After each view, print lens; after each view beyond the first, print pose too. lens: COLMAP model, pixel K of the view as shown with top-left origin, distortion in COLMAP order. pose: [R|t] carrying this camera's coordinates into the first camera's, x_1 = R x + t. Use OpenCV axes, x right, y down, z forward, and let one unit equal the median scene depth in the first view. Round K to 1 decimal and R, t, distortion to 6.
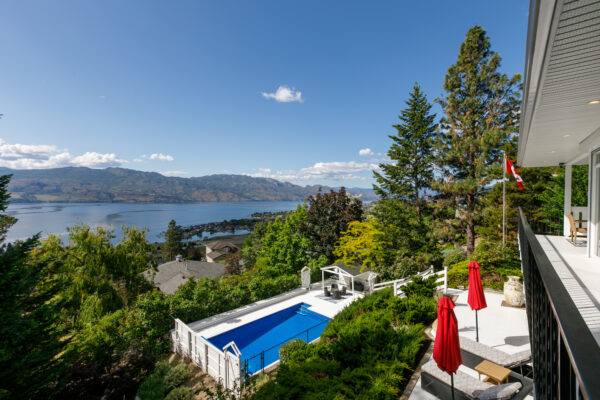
lens RADIAL K [[274.7, 0, 315.1], [0, 274.7, 202.1], [0, 0, 1]] dist [0.006717, -0.003132]
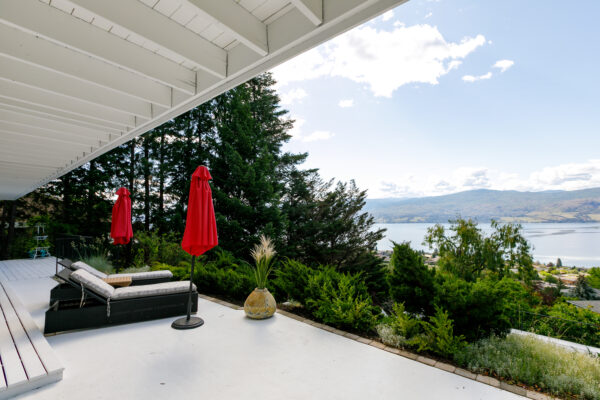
lens RADIAL K [[274.7, 0, 294.9], [0, 274.7, 209.1], [0, 0, 1]] dist [0.006717, -0.003132]
pose [[-0.069958, -0.044653, -0.996550, 0.331936], [-0.009340, 0.998983, -0.044106, 0.101868], [0.997506, 0.006223, -0.070303, 0.380264]]
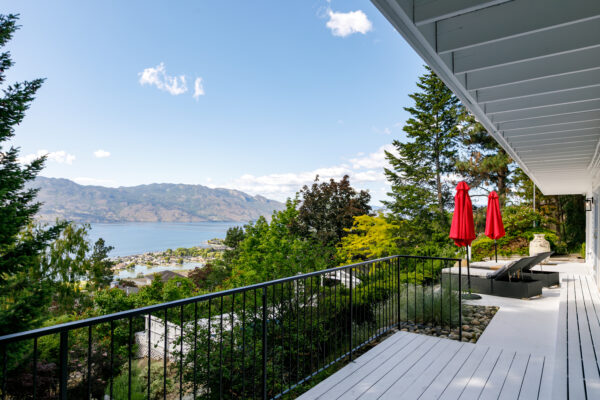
lens RADIAL K [[389.3, 0, 322.9], [0, 389.3, 215.9], [0, 0, 1]] dist [0.006772, 0.000957]
pose [[0.998089, 0.003175, 0.061711, -0.037994], [-0.001751, 0.999731, -0.023119, 0.102752], [-0.061768, 0.022967, 0.997826, -0.114579]]
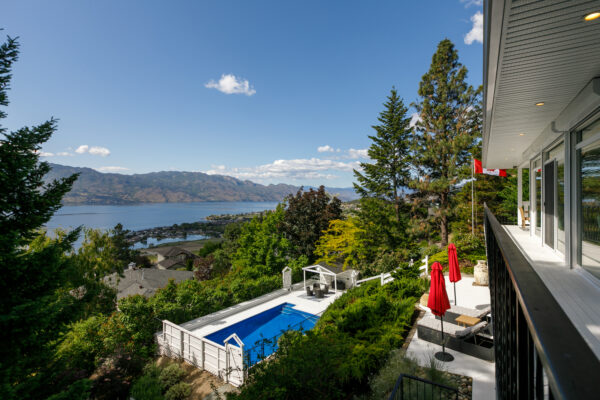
lens RADIAL K [[302.2, 0, 319.8], [0, 302.2, 194.5], [0, 0, 1]] dist [-0.004663, 0.000635]
pose [[0.991013, -0.001496, 0.133758, -0.063864], [0.005024, 0.999648, -0.026044, 0.006098], [-0.133672, 0.026482, 0.990672, -0.090825]]
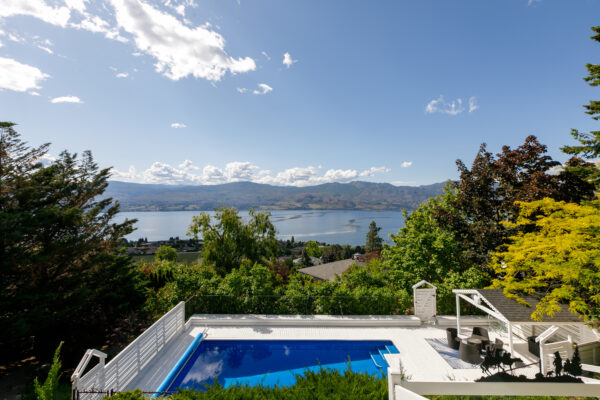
lens RADIAL K [[274.7, 0, 303.1], [0, 274.7, 204.7], [0, 0, 1]] dist [0.006717, -0.003132]
pose [[0.666203, -0.010089, -0.745702, 0.228946], [-0.009203, 0.999721, -0.021748, 0.097920], [0.745714, 0.021352, 0.665924, 0.459787]]
